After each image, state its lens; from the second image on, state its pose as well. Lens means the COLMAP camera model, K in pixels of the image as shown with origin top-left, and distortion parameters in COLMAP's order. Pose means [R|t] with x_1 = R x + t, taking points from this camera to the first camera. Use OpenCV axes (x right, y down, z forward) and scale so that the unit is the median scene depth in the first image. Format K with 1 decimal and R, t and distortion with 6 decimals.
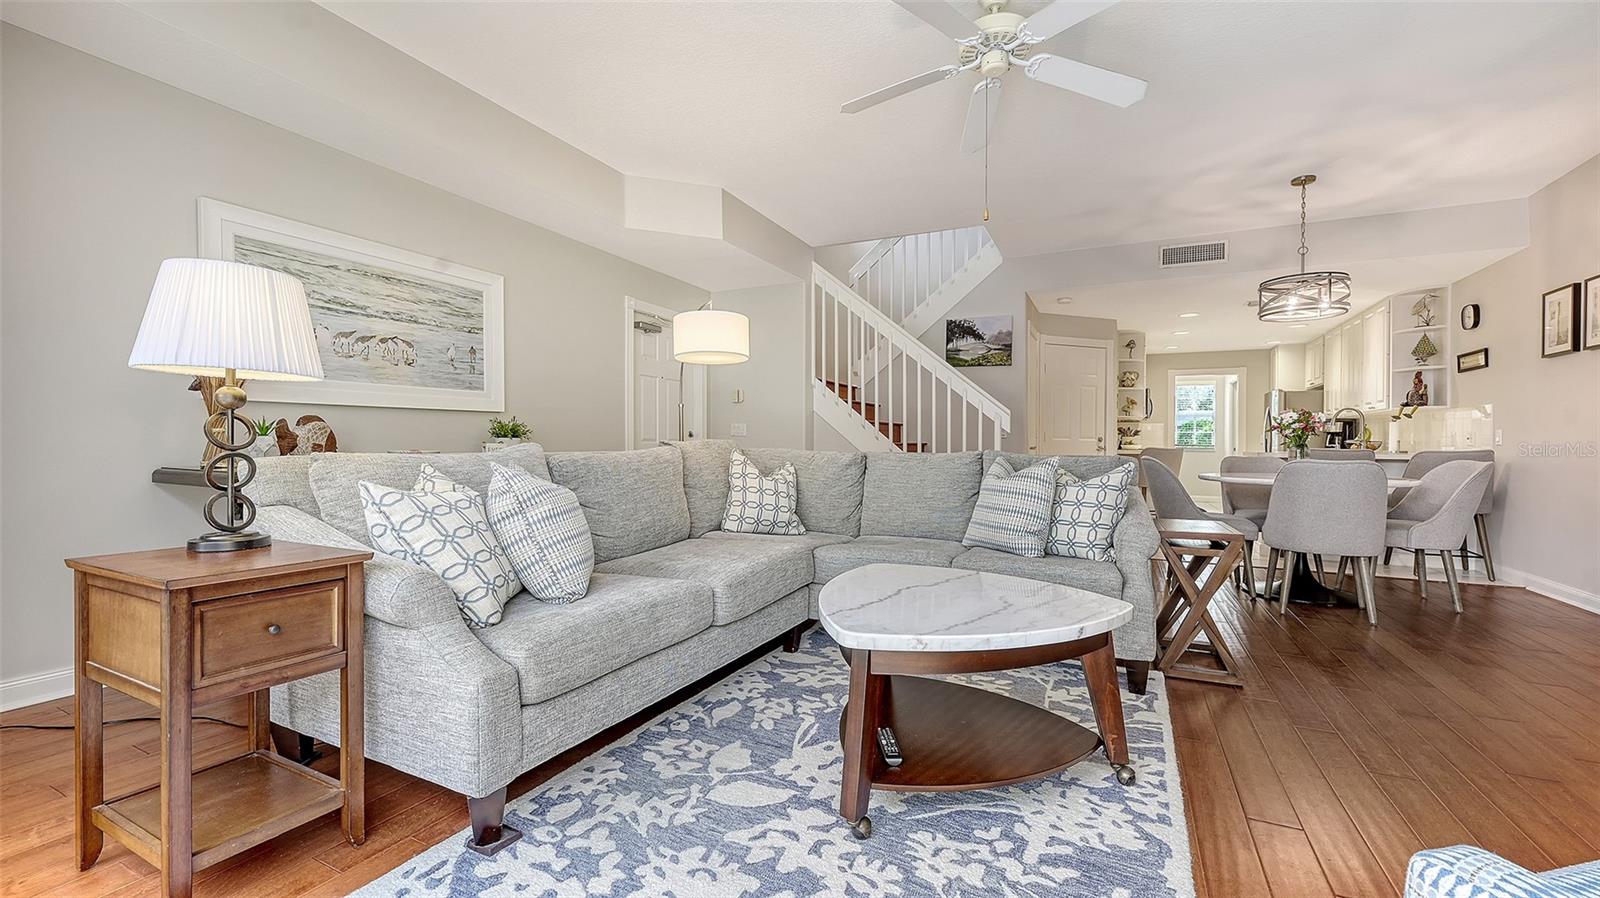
lens RADIAL K [[641.0, 0, 806.8], [0, 641.0, 448.4], [0, 0, 1]] dist [0.007982, -0.000720]
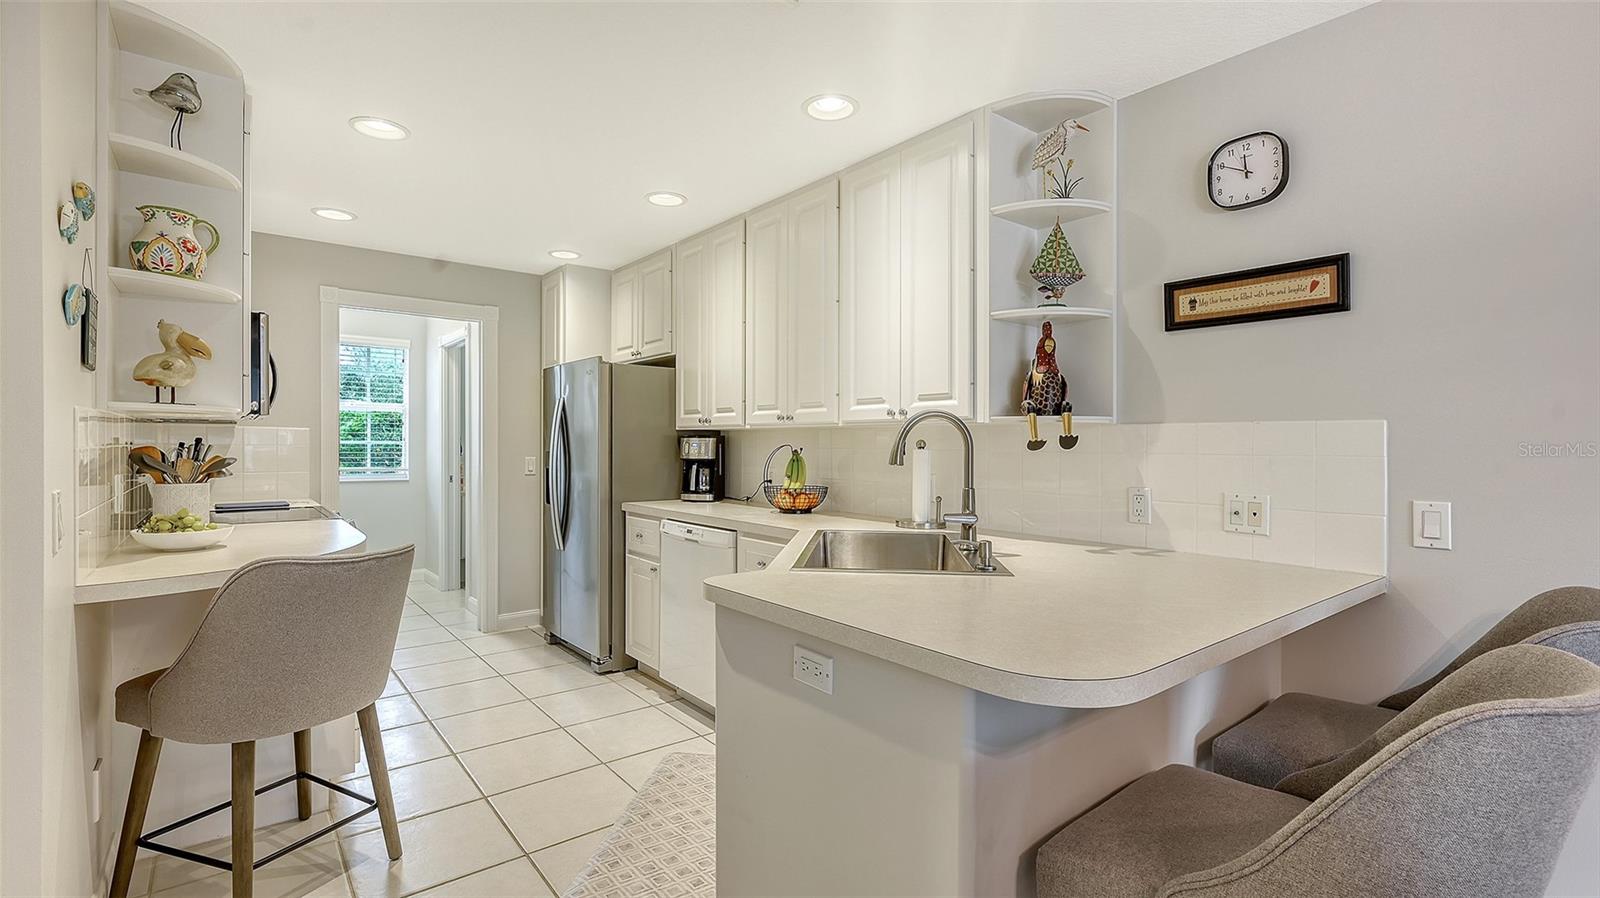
lens RADIAL K [[736.4, 0, 805.7], [0, 736.4, 446.3], [0, 0, 1]] dist [0.000023, -0.000014]
pose [[0.433378, -0.005685, 0.901194, 0.569508], [0.003218, 0.999983, 0.004761, -0.056335], [-0.901207, 0.000837, 0.433389, 1.070066]]
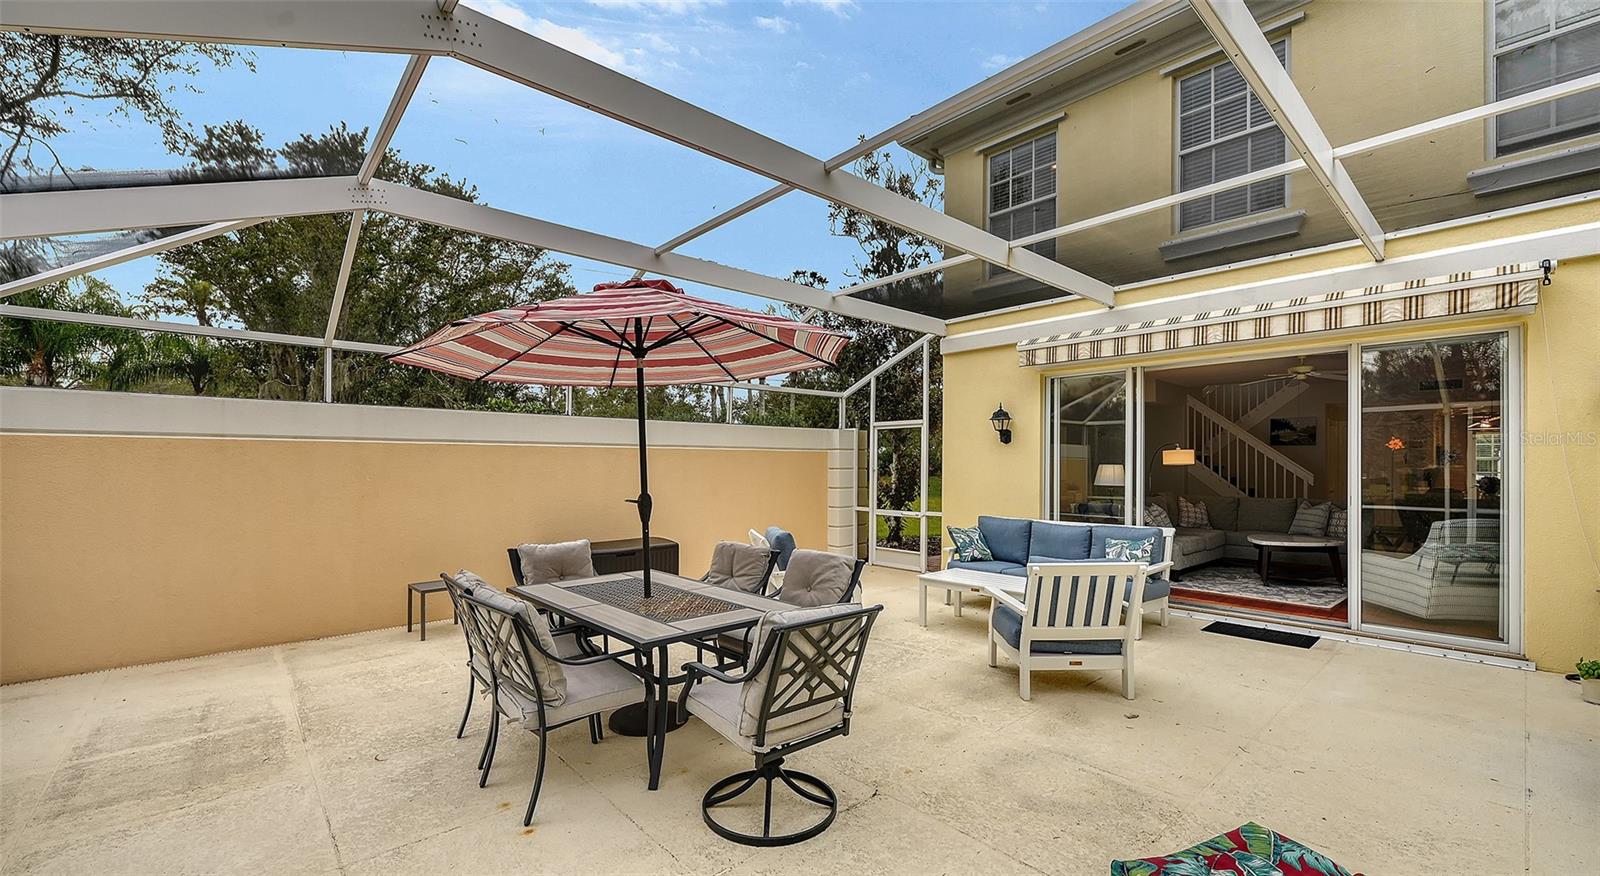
lens RADIAL K [[637.0, 0, 785.4], [0, 637.0, 471.9], [0, 0, 1]] dist [0.000382, 0.000032]
pose [[0.920521, -0.004277, -0.390670, -0.402719], [0.004676, 0.999989, 0.000069, -0.073374], [0.390666, -0.001891, 0.920531, -1.404008]]
